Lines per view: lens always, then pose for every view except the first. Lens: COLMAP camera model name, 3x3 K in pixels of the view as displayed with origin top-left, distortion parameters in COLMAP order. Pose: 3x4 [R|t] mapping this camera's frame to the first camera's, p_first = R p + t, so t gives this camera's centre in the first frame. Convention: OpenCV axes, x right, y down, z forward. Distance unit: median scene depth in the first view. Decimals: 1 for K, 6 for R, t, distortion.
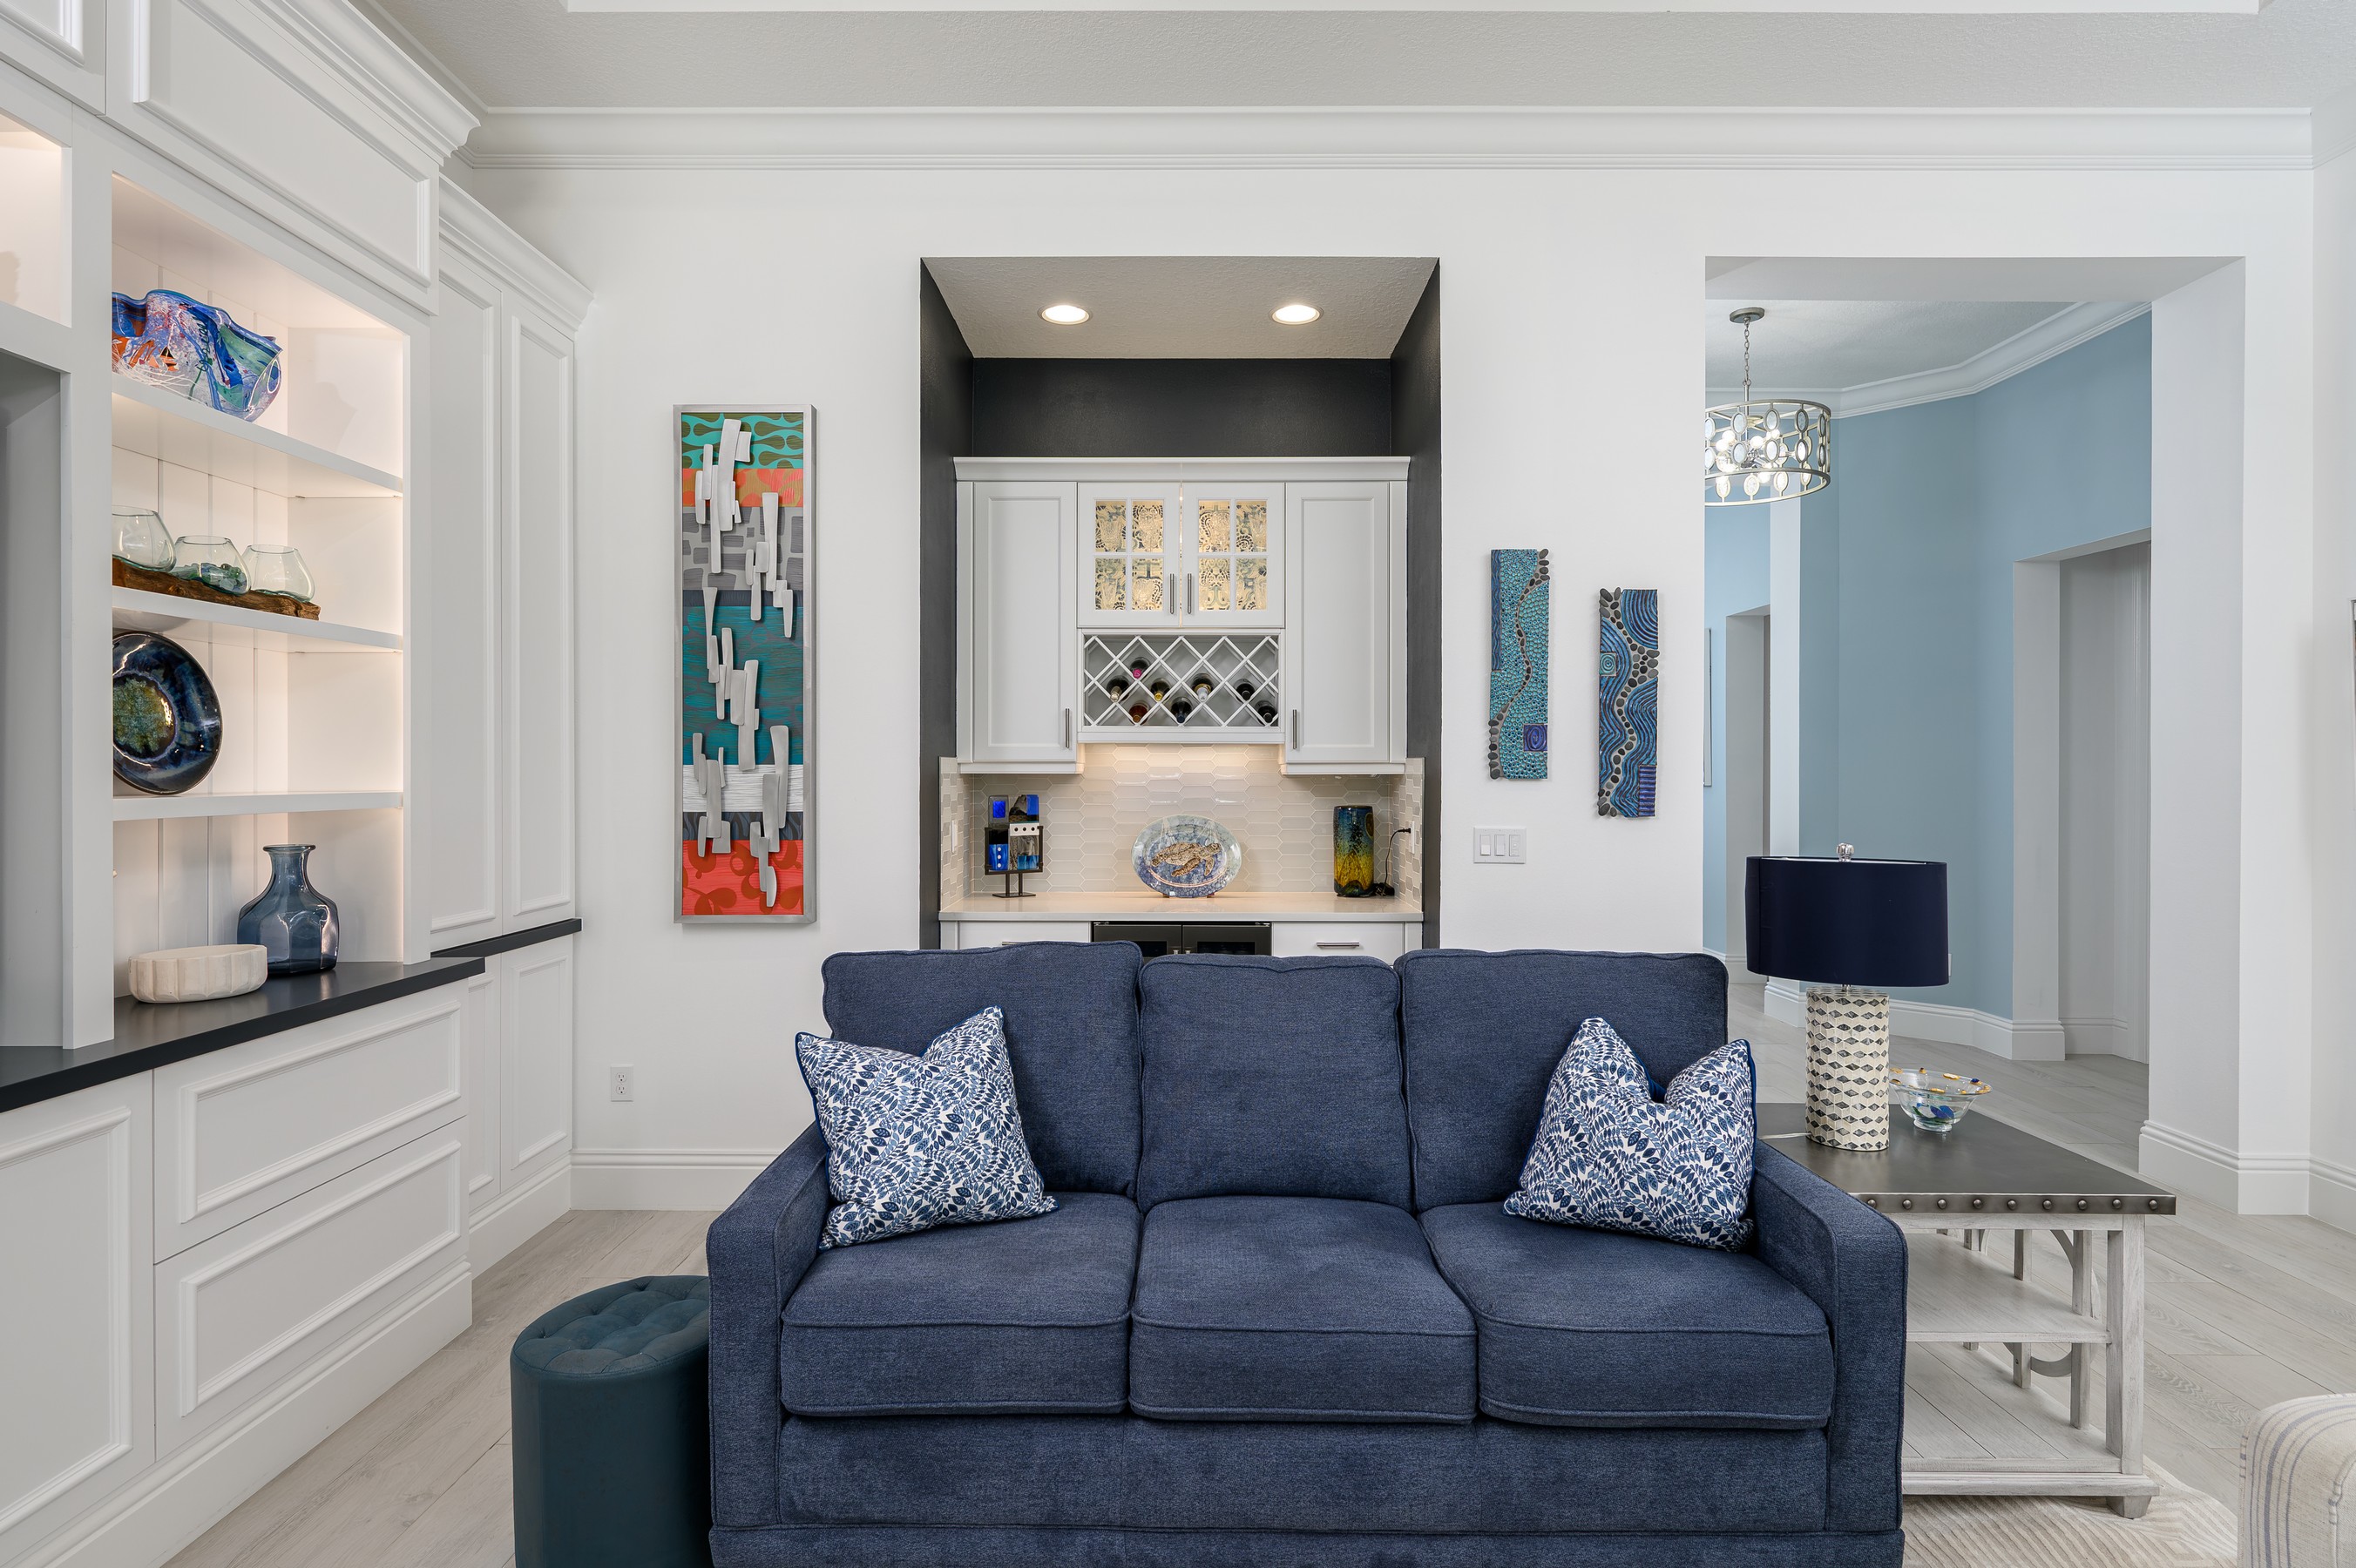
lens RADIAL K [[1225.5, 0, 1178.0], [0, 1225.5, 784.0], [0, 0, 1]] dist [0.004380, -0.000493]
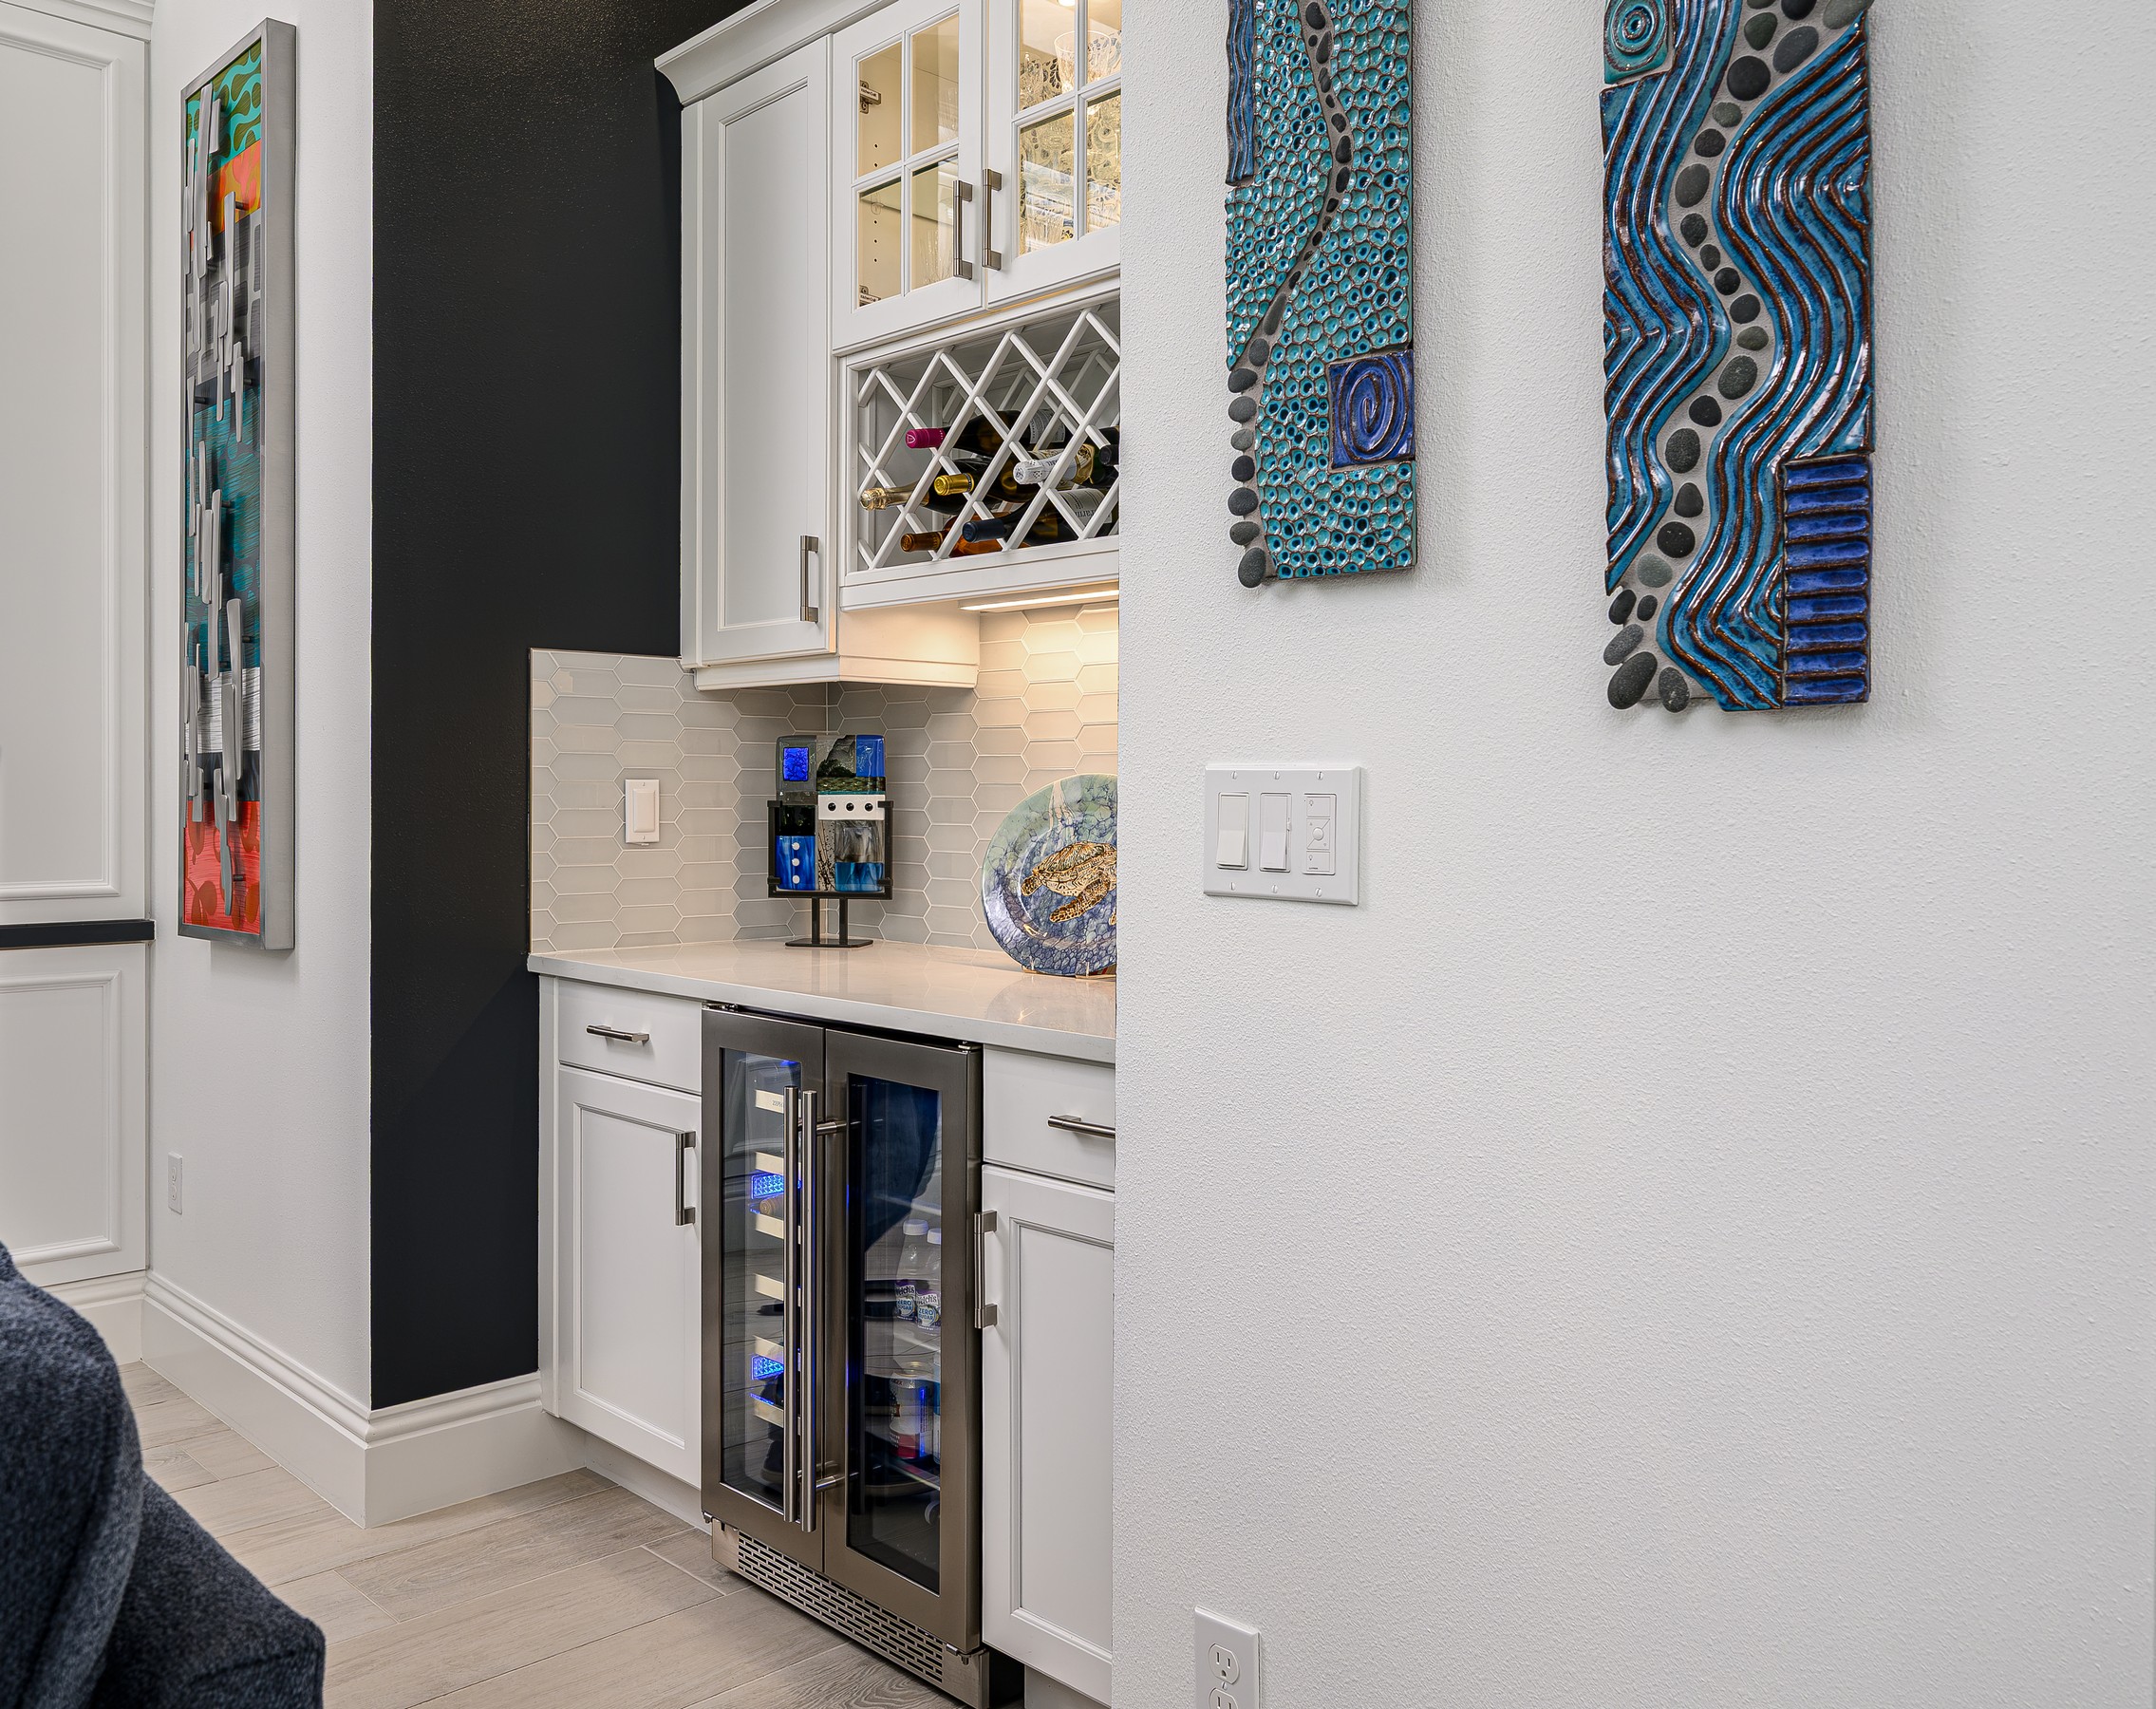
lens RADIAL K [[1756.5, 0, 1078.0], [0, 1756.5, 854.5], [0, 0, 1]] dist [-0.048876, 0.005586]
pose [[0.684018, 0.023581, -0.729083, 0.446804], [-0.010098, 0.999688, 0.022859, 0.040199], [0.729395, -0.008274, 0.684043, 0.618049]]
